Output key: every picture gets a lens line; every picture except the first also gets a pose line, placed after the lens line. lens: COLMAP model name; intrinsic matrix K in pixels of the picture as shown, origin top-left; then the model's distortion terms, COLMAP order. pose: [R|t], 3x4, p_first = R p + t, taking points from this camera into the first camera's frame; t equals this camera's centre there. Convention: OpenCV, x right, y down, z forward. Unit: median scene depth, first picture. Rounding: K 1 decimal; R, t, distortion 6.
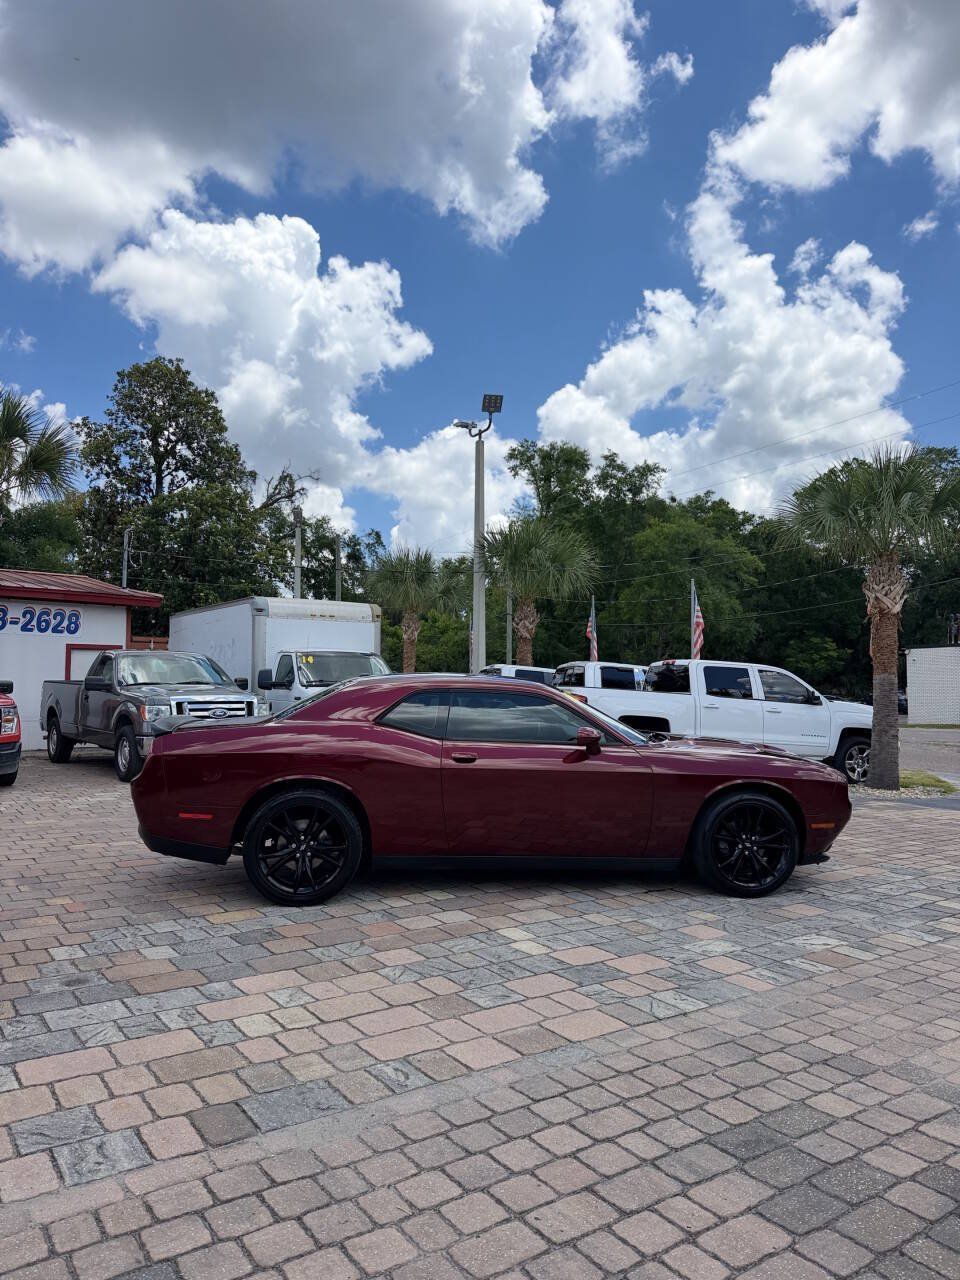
lens RADIAL K [[891.0, 0, 477.3], [0, 891.0, 649.1], [0, 0, 1]] dist [0.039287, -0.053562]
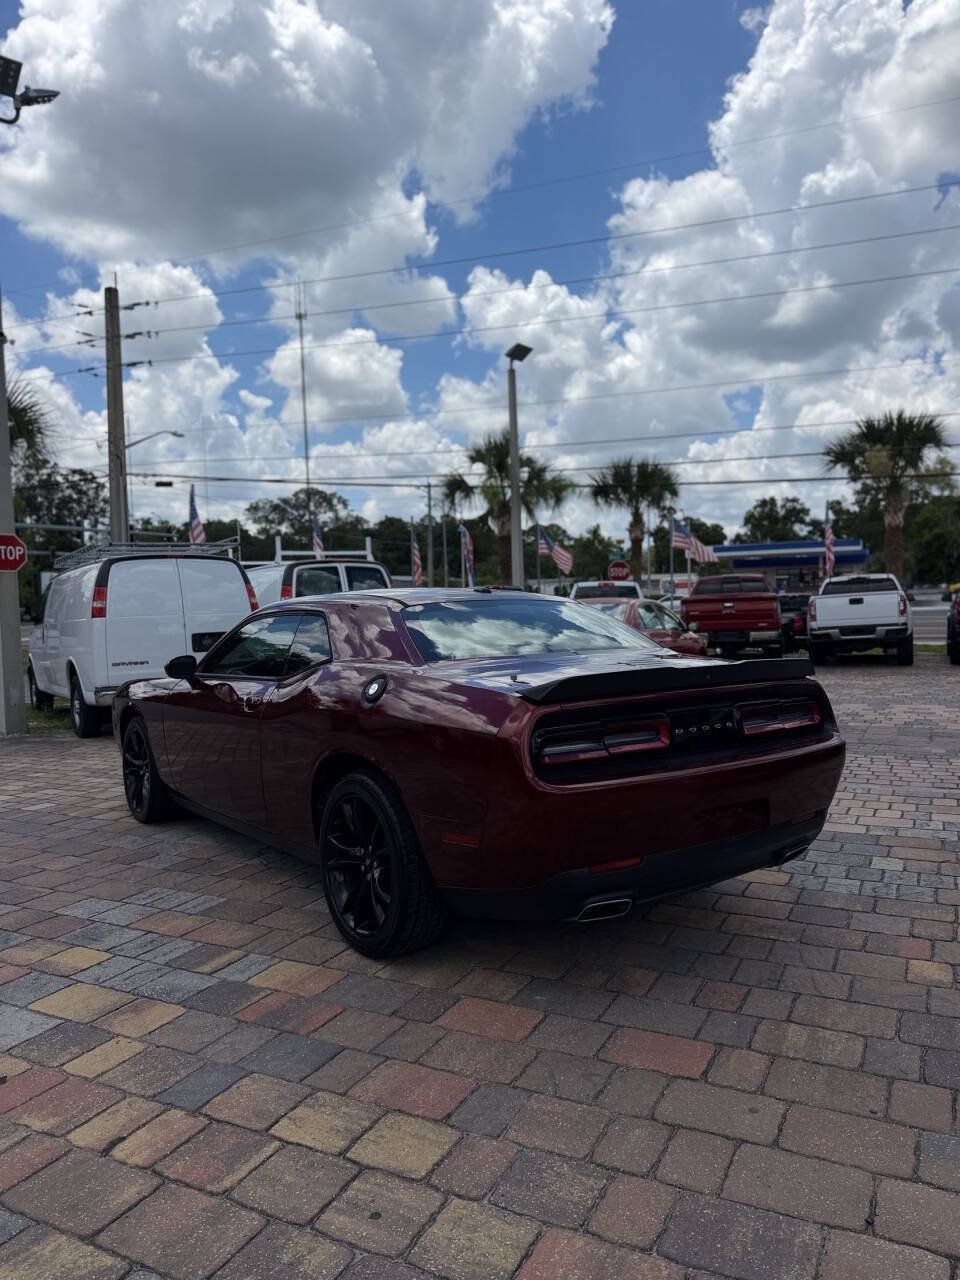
lens RADIAL K [[891.0, 0, 491.6], [0, 891.0, 645.3], [0, 0, 1]] dist [0.039287, -0.053562]
pose [[-0.475239, -0.036907, 0.879082, -0.905597], [-0.027012, 0.999261, 0.027350, 0.066170], [-0.879442, -0.010748, -0.475885, 1.658412]]
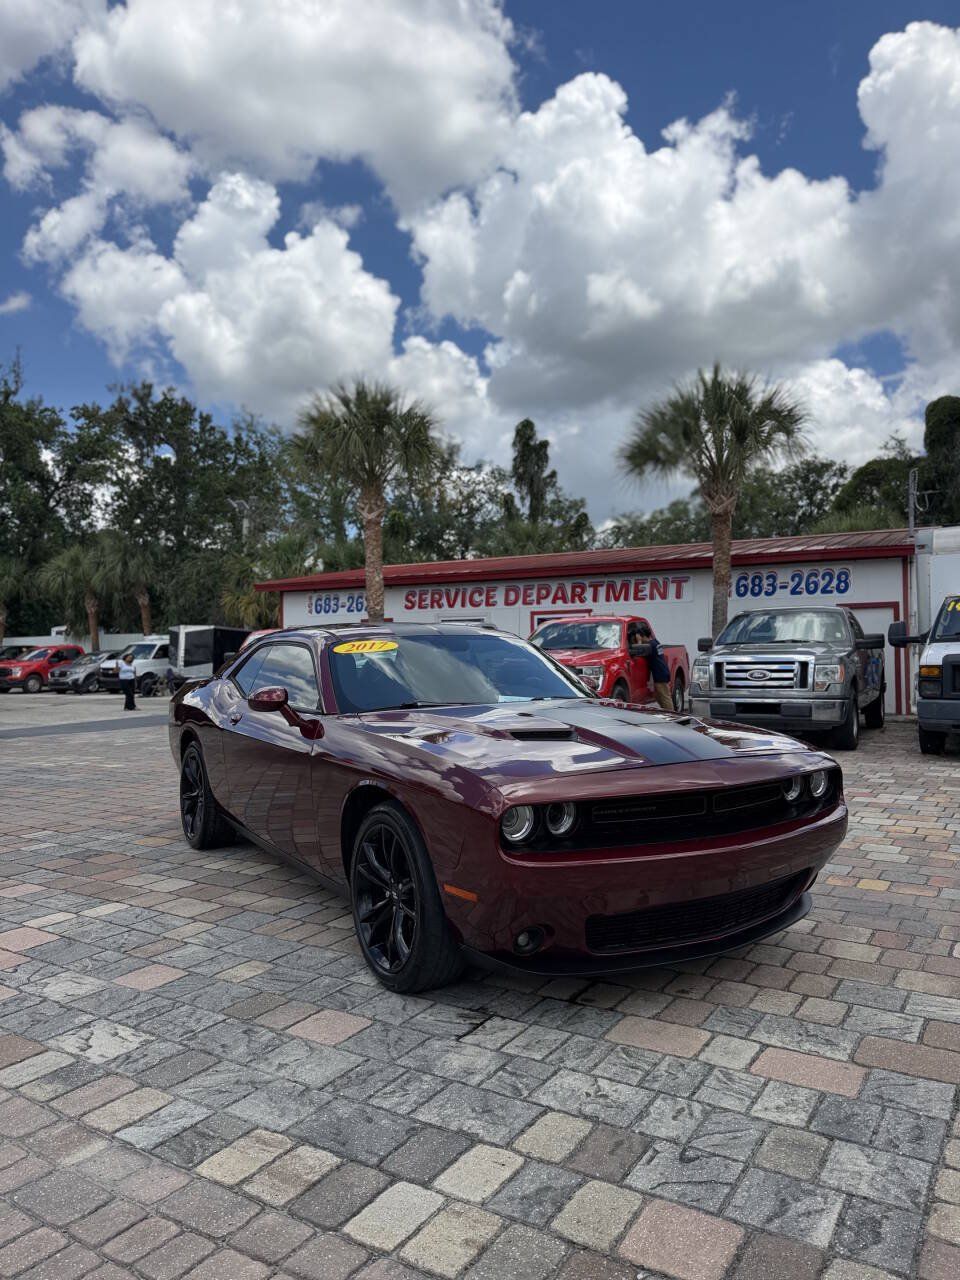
lens RADIAL K [[891.0, 0, 478.7], [0, 891.0, 652.0], [0, 0, 1]] dist [0.039287, -0.053562]
pose [[0.381898, -0.021099, -0.923964, 1.001234], [0.059321, 0.998237, 0.001724, 0.074566], [0.922299, -0.055469, 0.382476, 0.977794]]
